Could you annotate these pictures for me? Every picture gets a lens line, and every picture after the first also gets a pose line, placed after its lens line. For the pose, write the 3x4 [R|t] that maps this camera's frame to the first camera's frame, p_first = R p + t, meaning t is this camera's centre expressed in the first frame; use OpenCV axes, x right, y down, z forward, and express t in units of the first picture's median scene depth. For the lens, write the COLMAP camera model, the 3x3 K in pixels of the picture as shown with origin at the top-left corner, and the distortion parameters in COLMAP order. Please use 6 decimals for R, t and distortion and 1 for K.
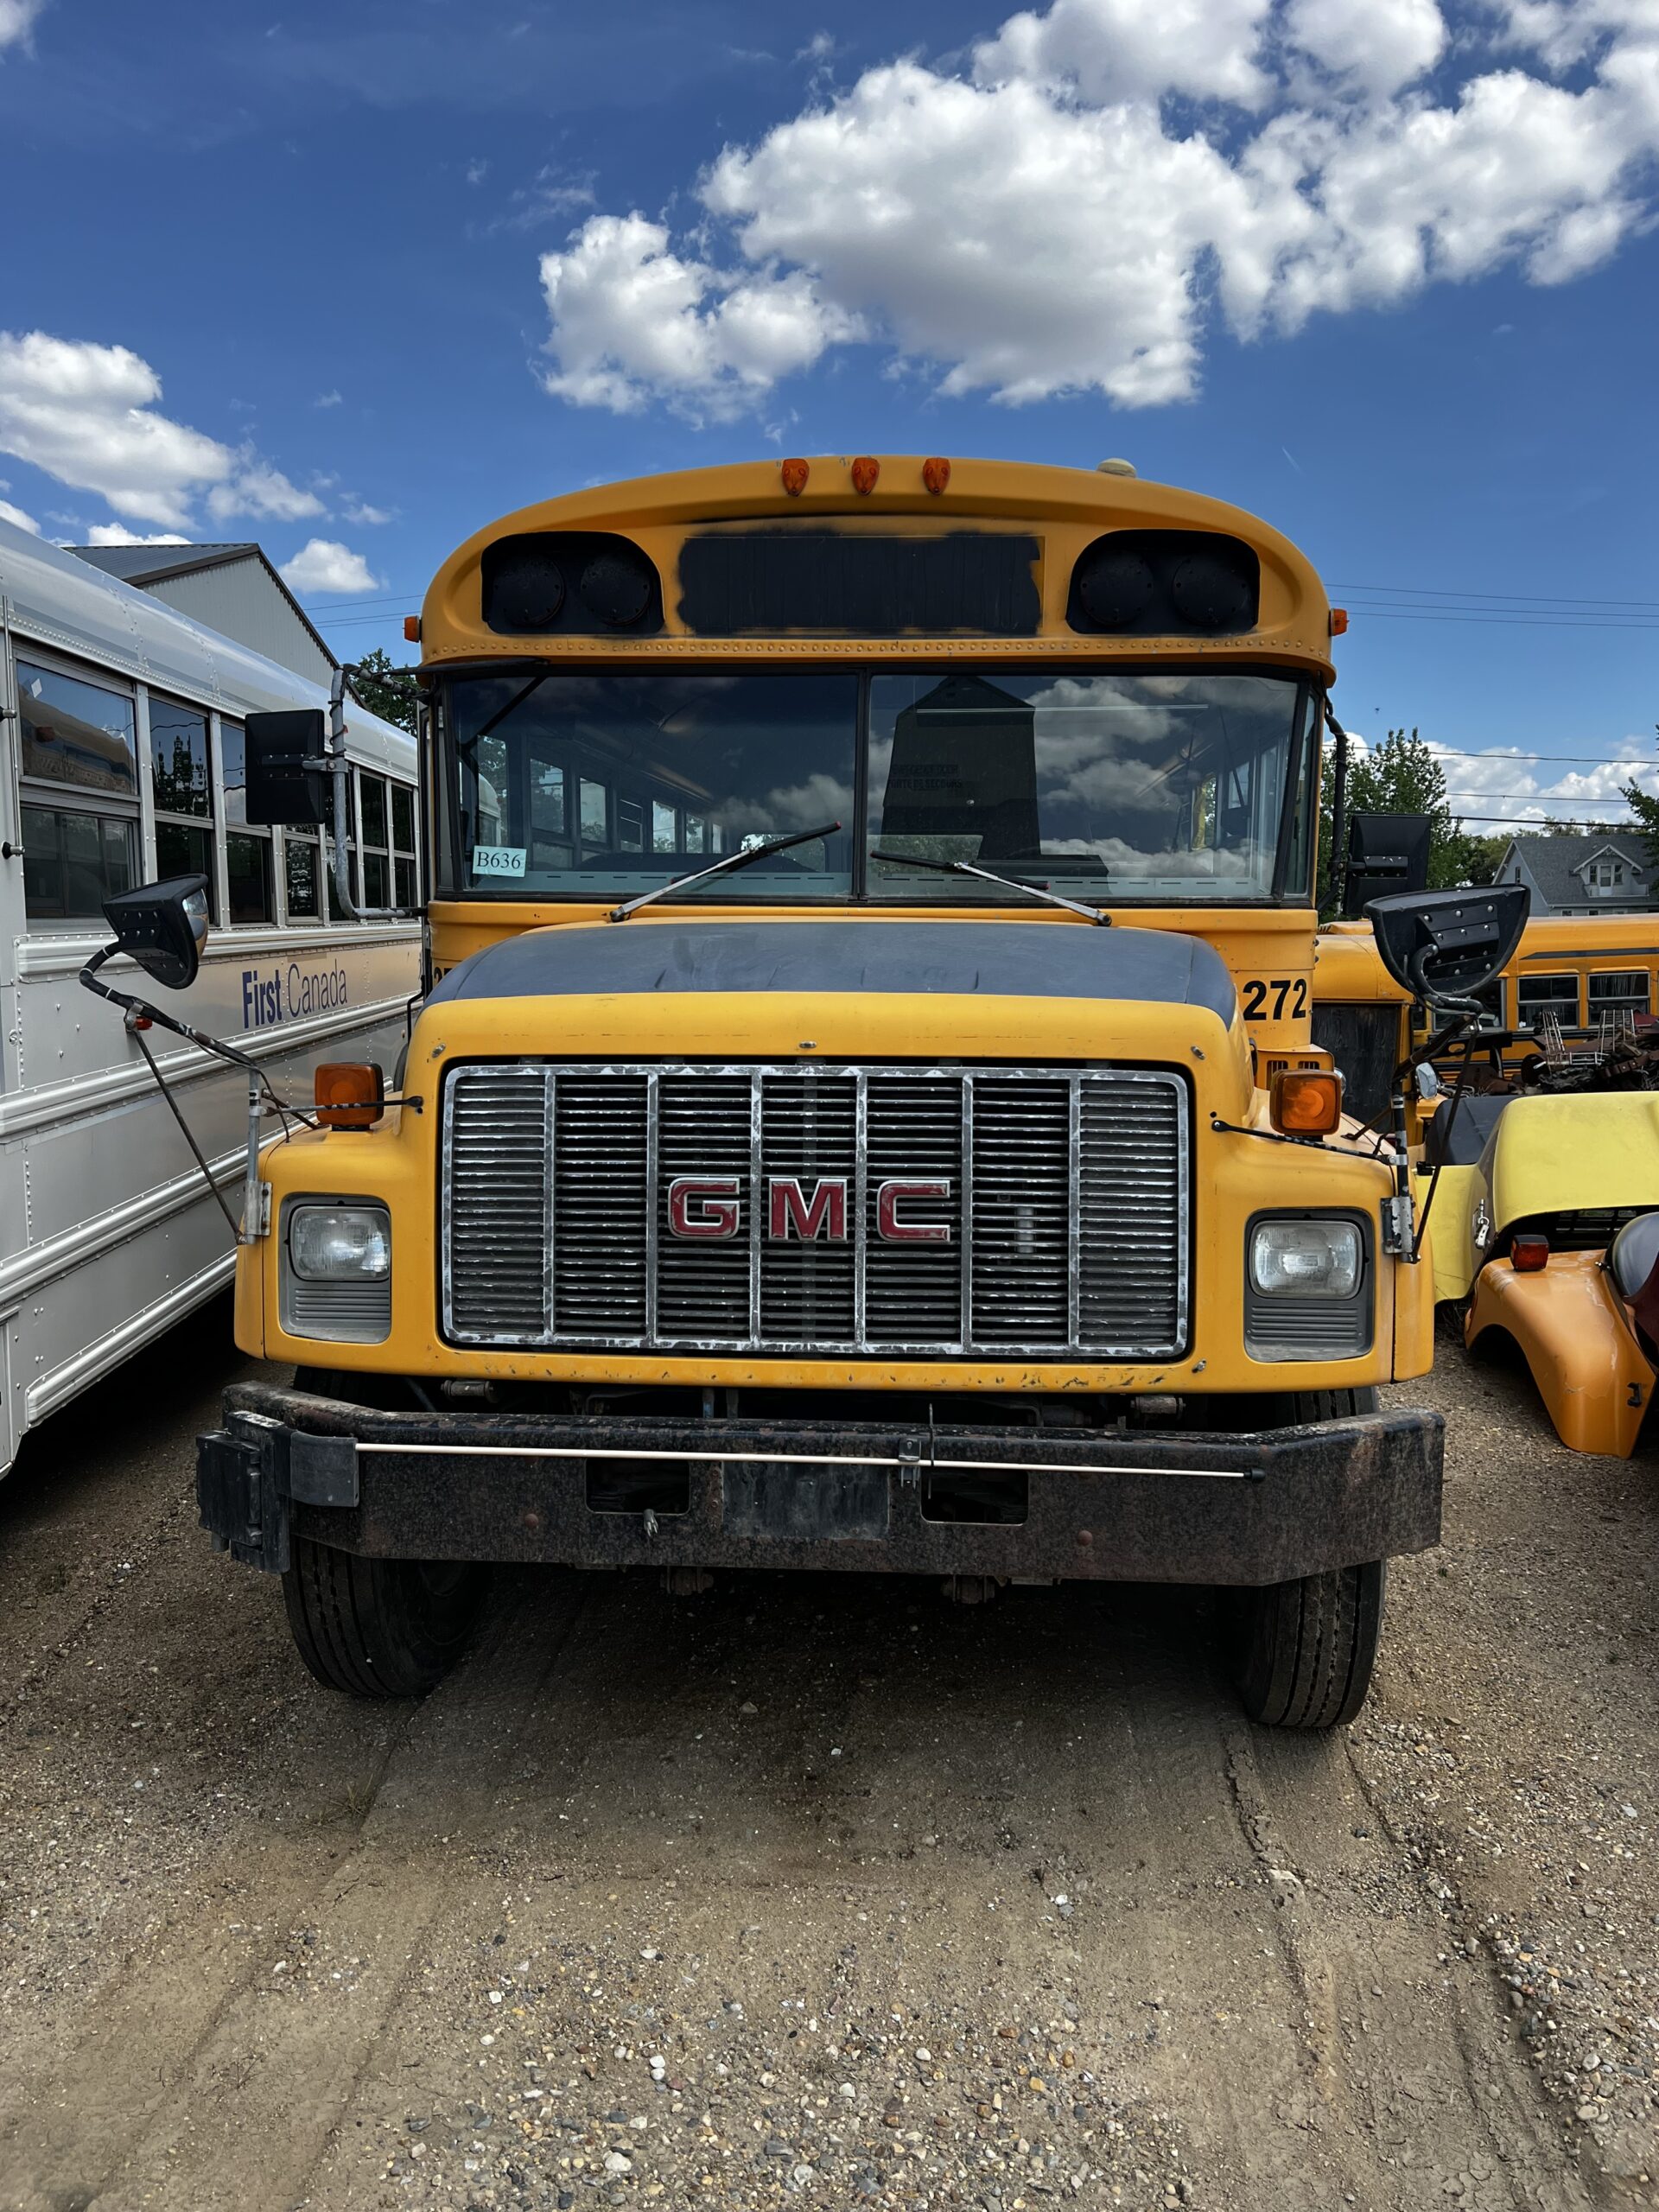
lens RADIAL K [[1691.2, 0, 835.7], [0, 1691.2, 1101.4], [0, 0, 1]] dist [0.010943, -0.006338]
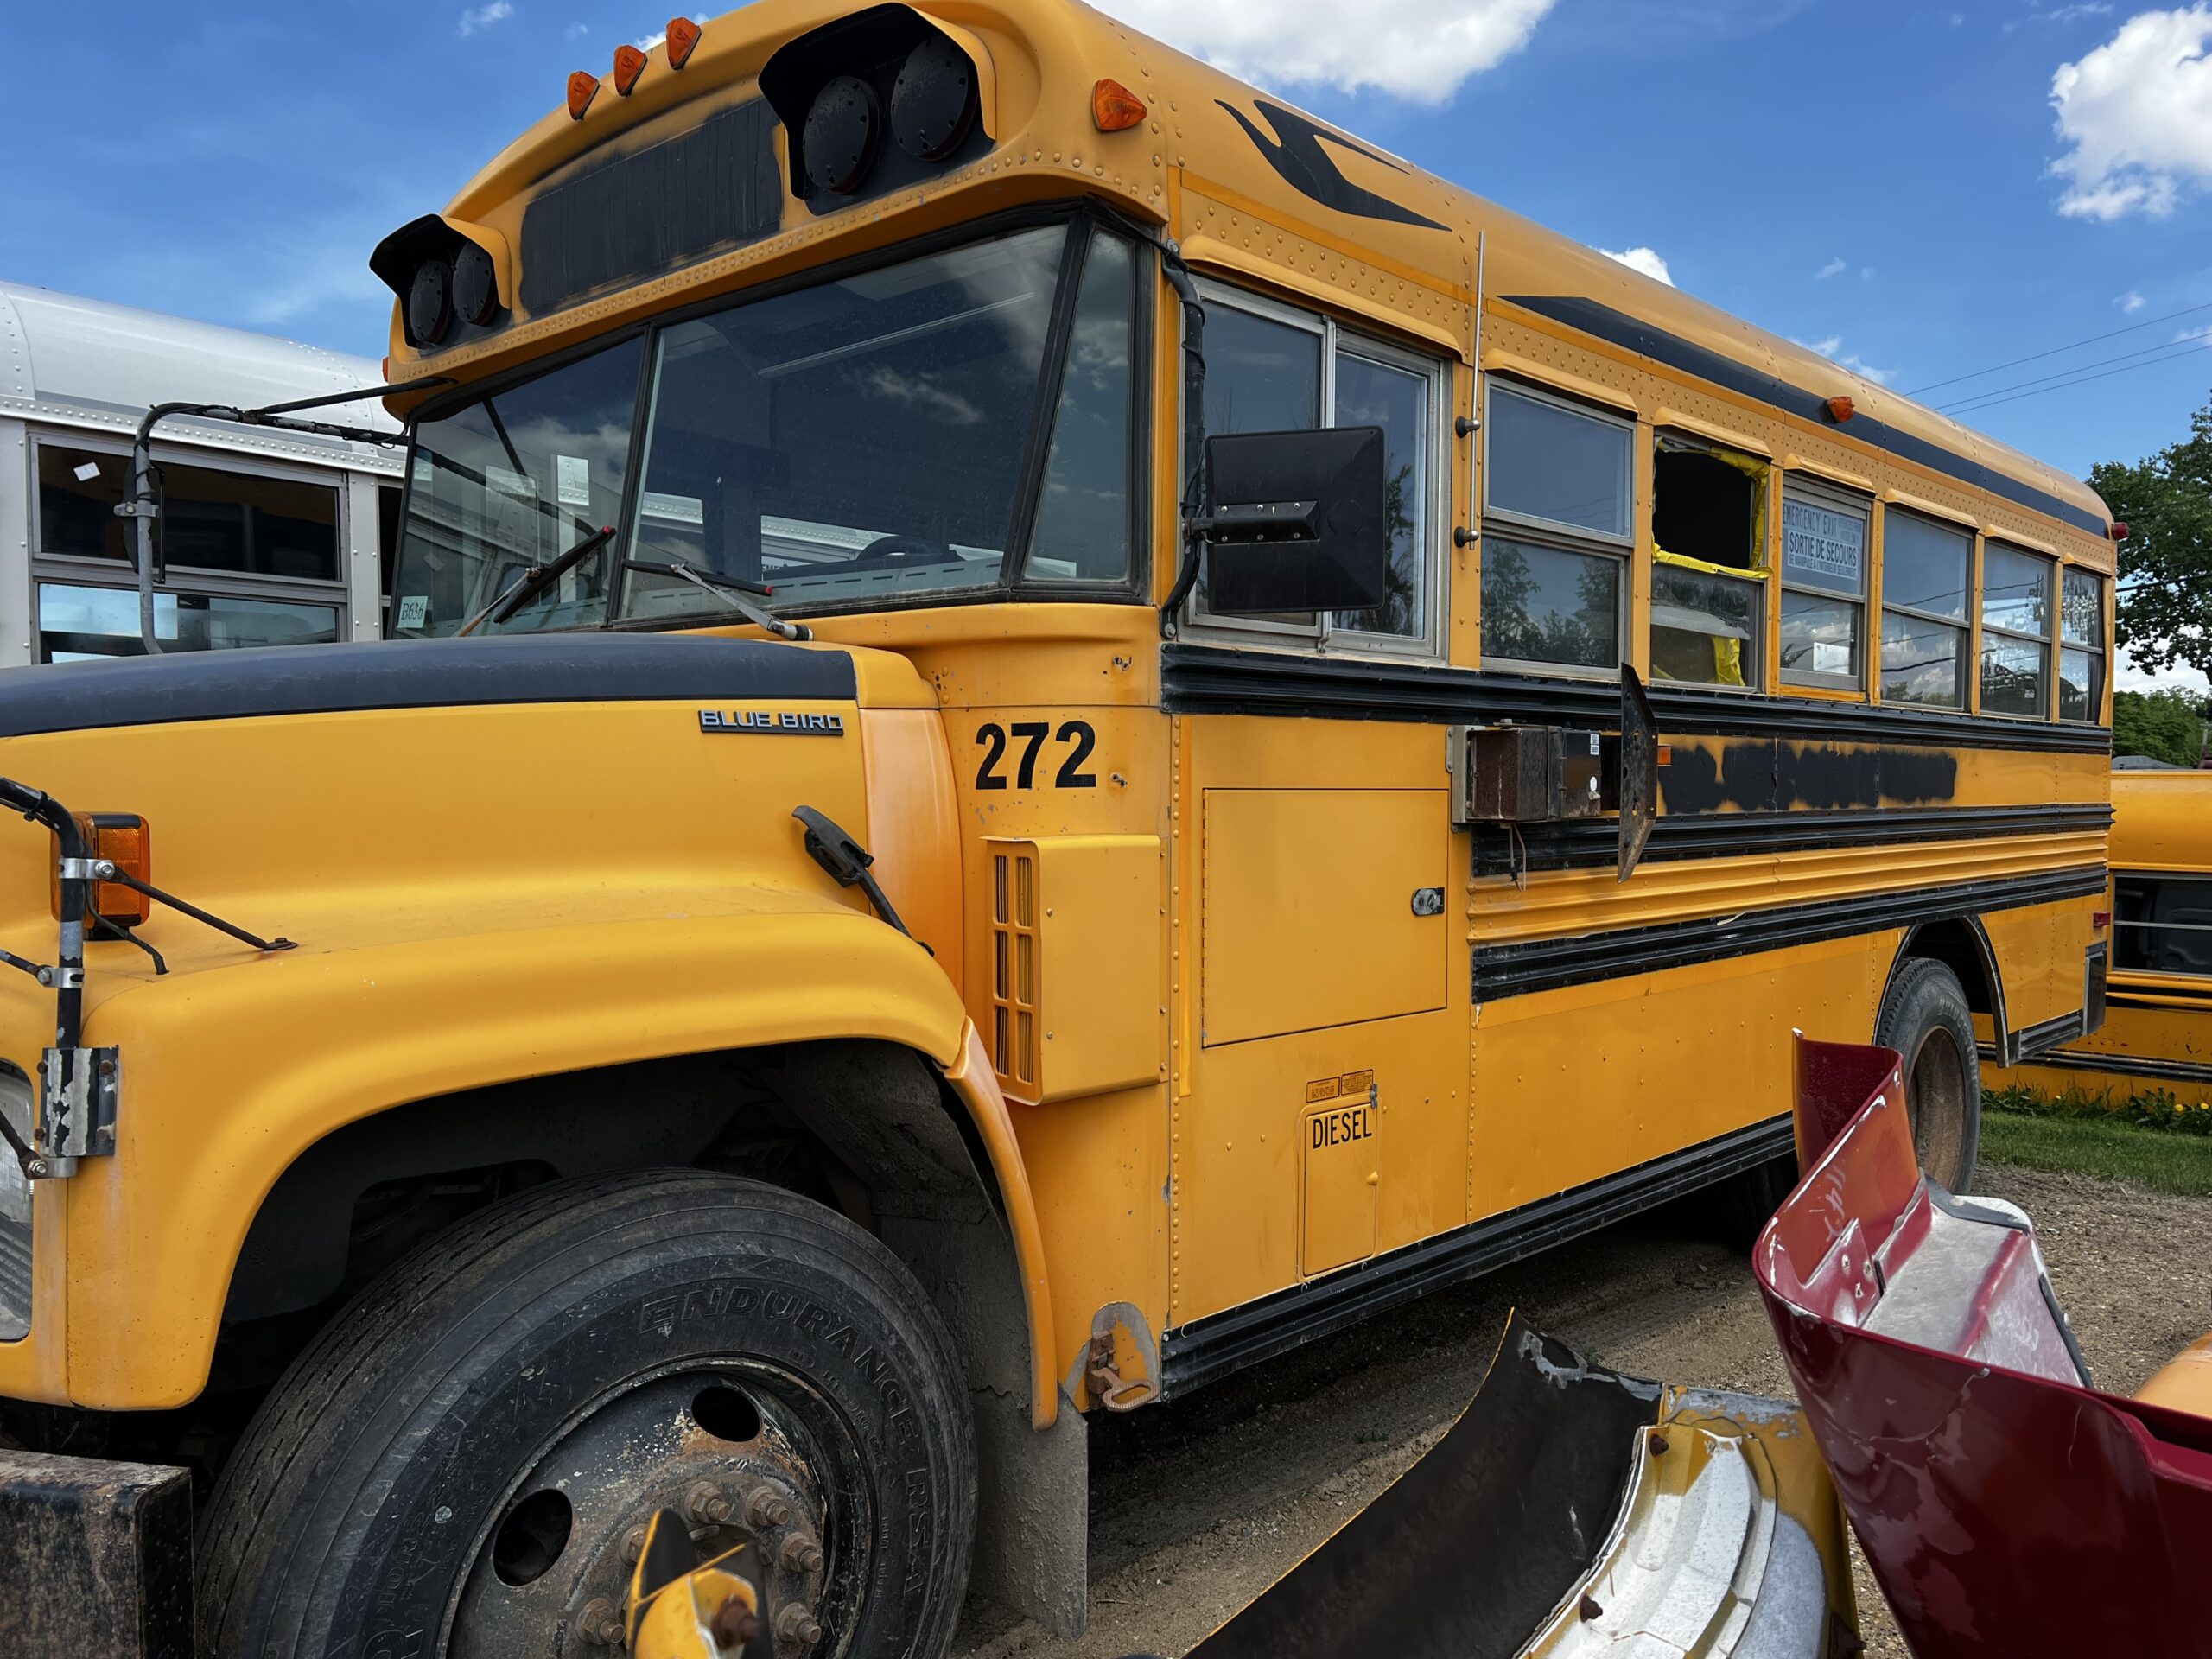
lens RADIAL K [[1691.2, 0, 1106.1], [0, 1691.2, 835.4], [0, 0, 1]] dist [0.010943, -0.006338]
pose [[0.781187, 0.021800, -0.623917, 0.651919], [-0.072870, 0.995743, -0.056447, -0.001137], [0.620030, 0.089561, 0.779449, 0.561889]]
